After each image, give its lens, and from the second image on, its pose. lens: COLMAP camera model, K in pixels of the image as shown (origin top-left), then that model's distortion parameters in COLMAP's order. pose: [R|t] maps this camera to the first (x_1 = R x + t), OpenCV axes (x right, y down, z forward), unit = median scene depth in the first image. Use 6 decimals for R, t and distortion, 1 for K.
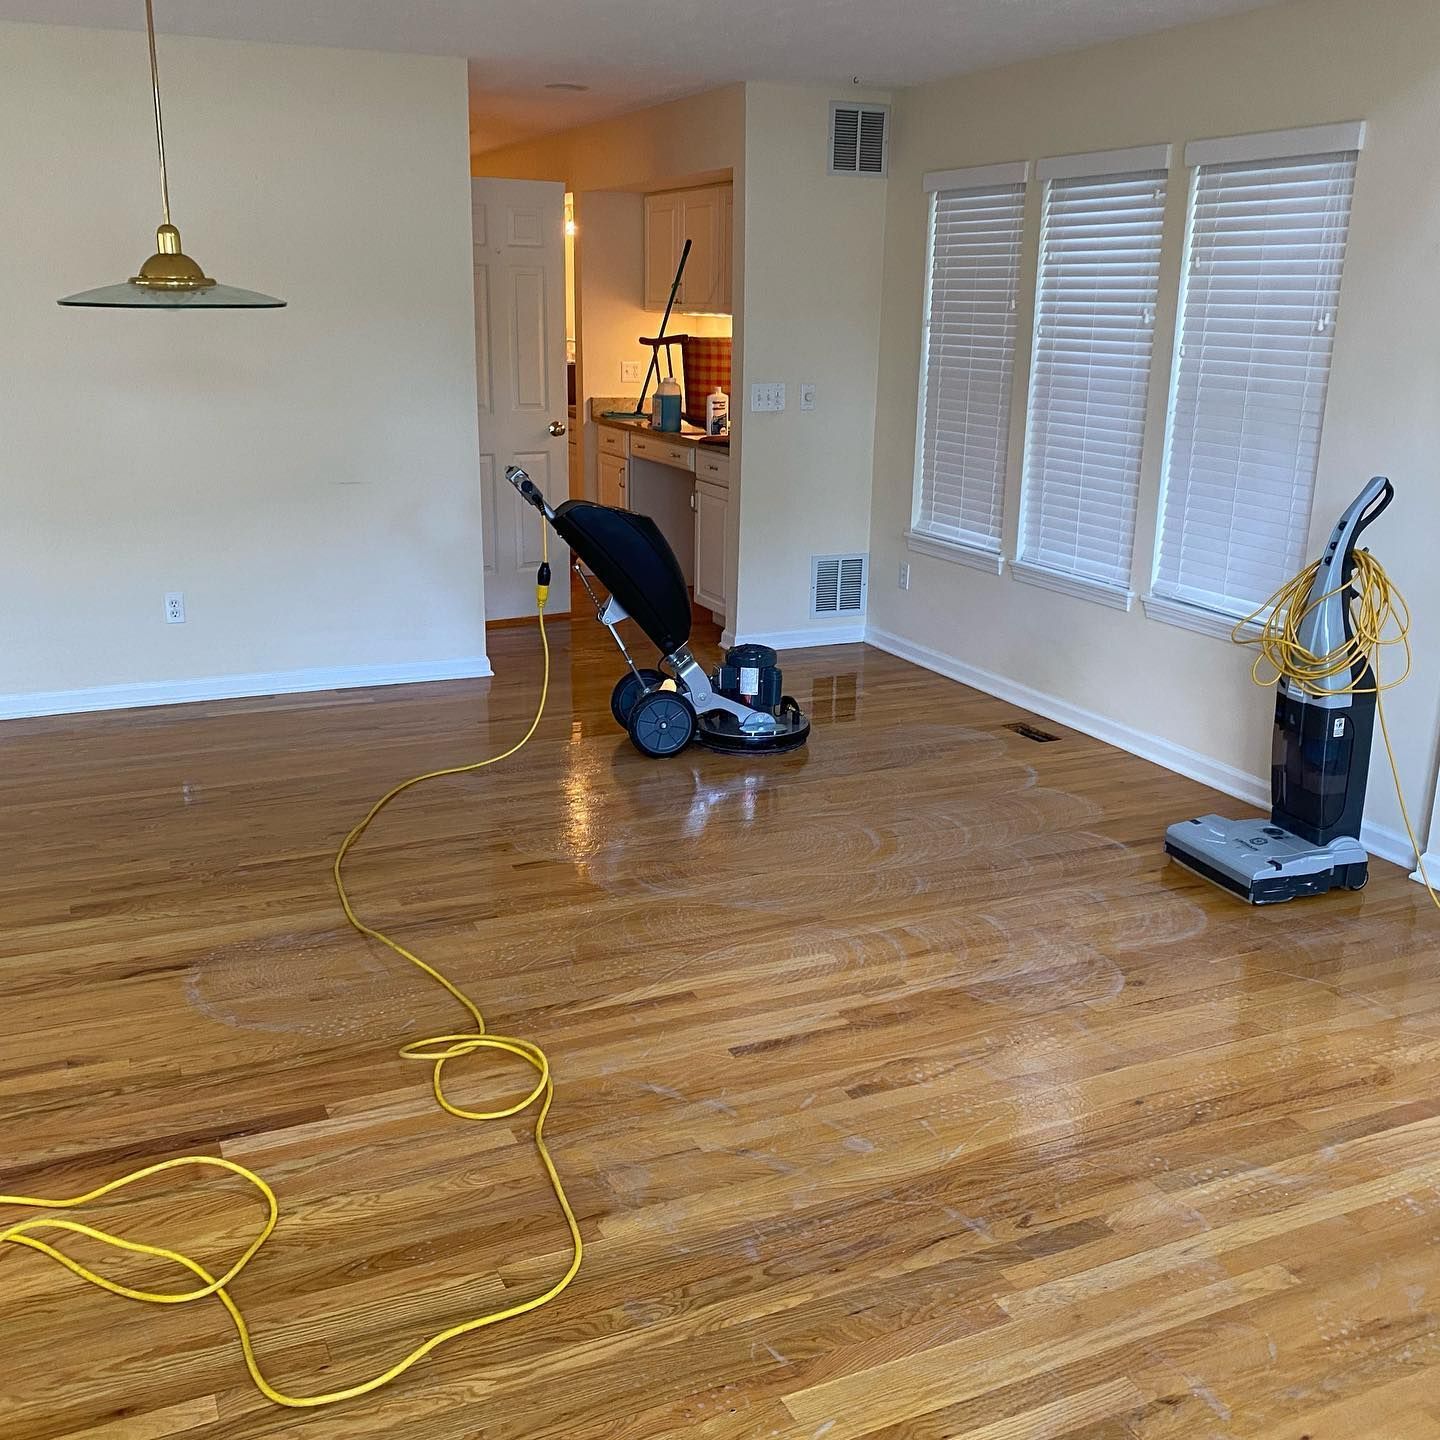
lens RADIAL K [[1464.6, 0, 720.0], [0, 1464.6, 720.0], [0, 0, 1]] dist [0.087987, -0.220272]
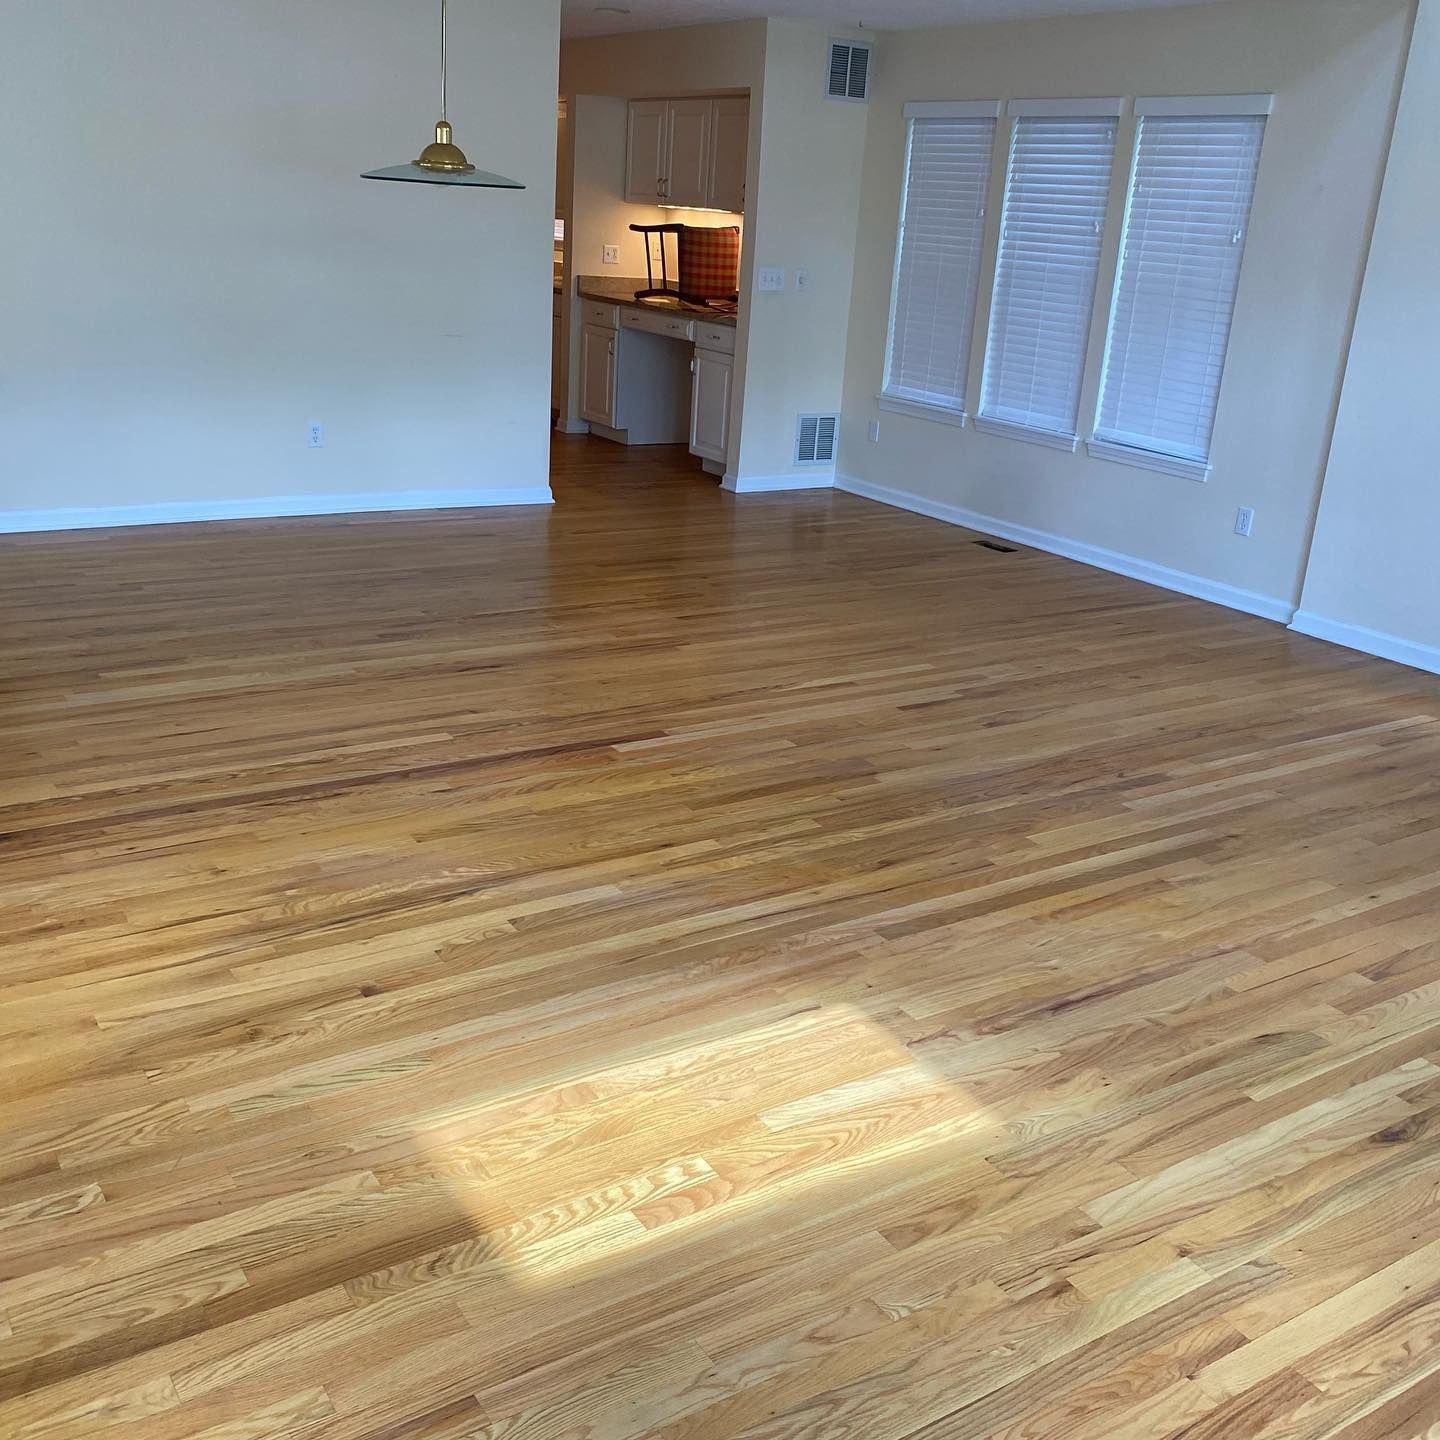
lens RADIAL K [[1464.6, 0, 720.0], [0, 1464.6, 720.0], [0, 0, 1]] dist [0.087987, -0.220272]
pose [[0.987824, -0.004569, 0.155508, -0.263946], [-0.005204, 0.998039, 0.062381, 0.092534], [-0.155488, -0.062431, 0.985863, -0.299758]]
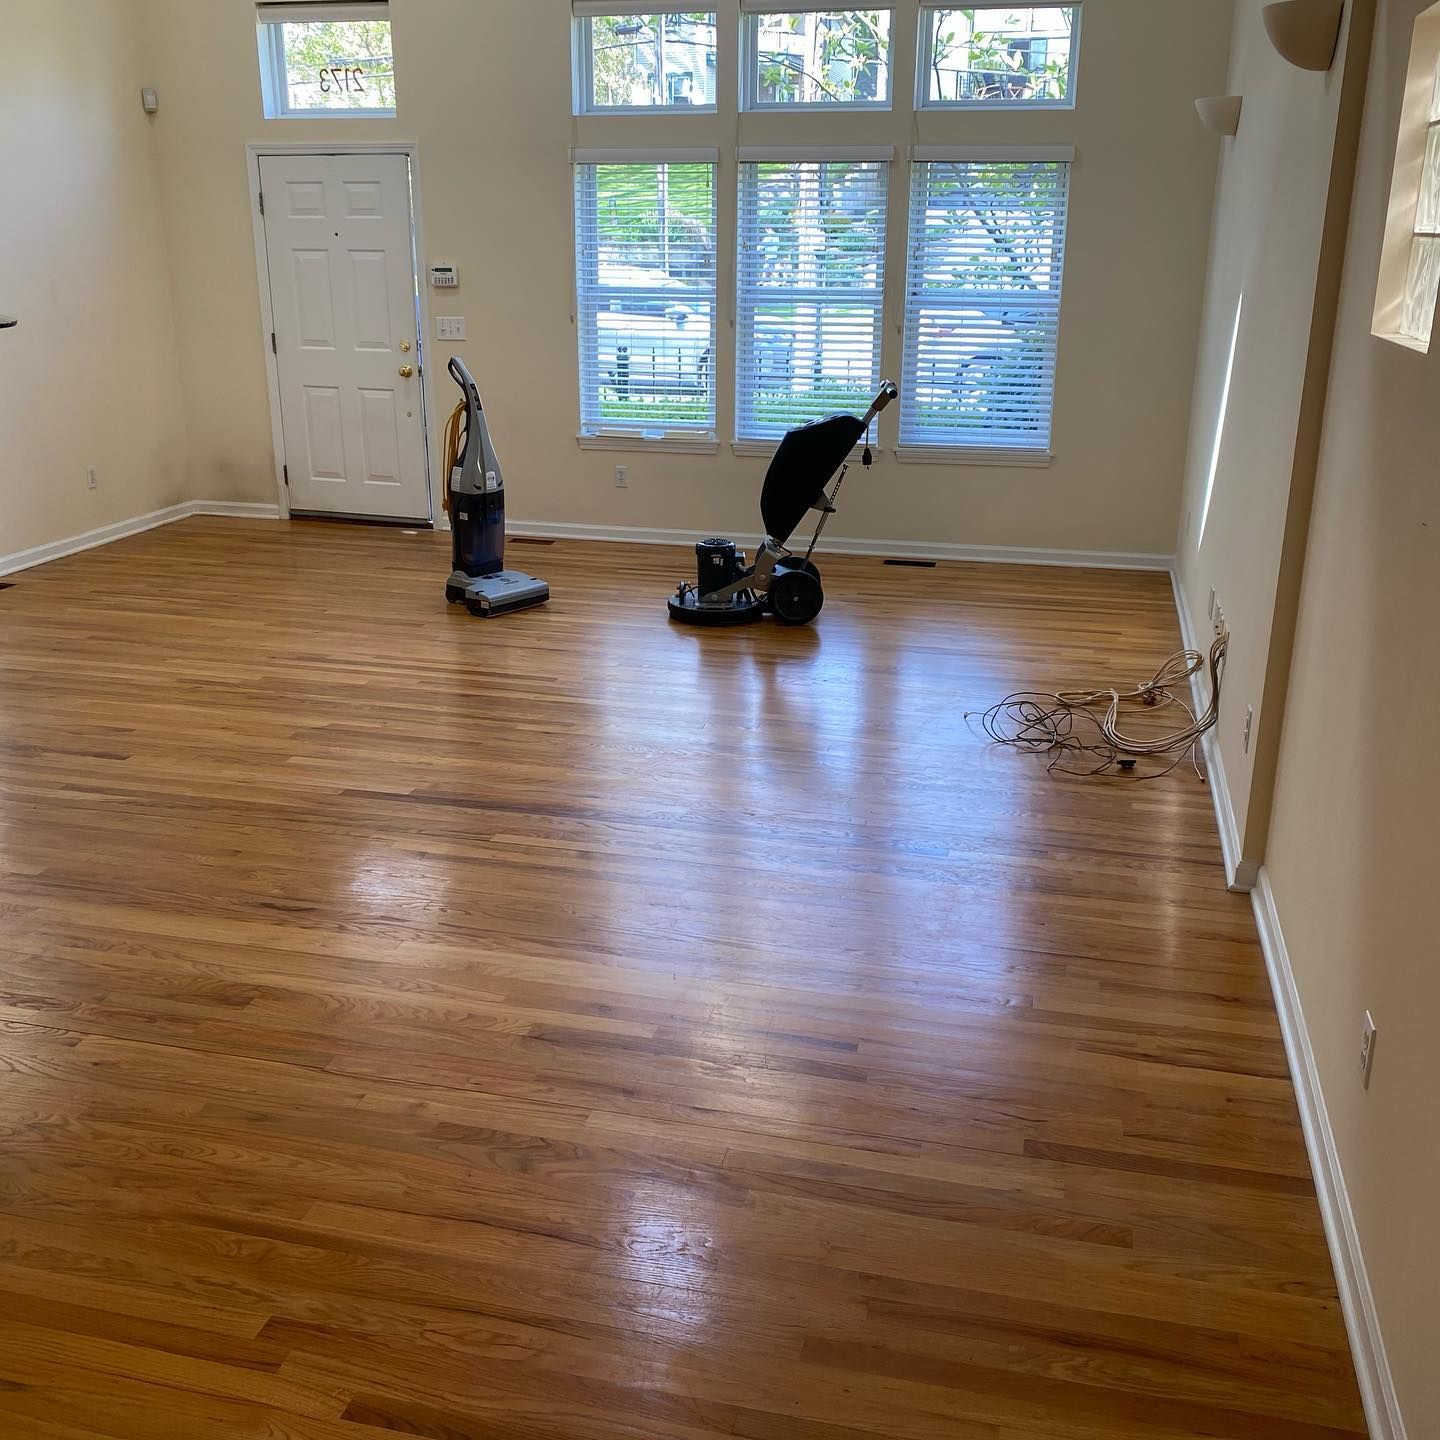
lens RADIAL K [[1464.6, 0, 720.0], [0, 1464.6, 720.0], [0, 0, 1]] dist [0.087987, -0.220272]
pose [[-0.781047, -0.216907, 0.585591, -0.883253], [0.156926, 0.839472, 0.520250, -0.330746], [-0.604433, 0.498235, -0.621629, 1.004378]]
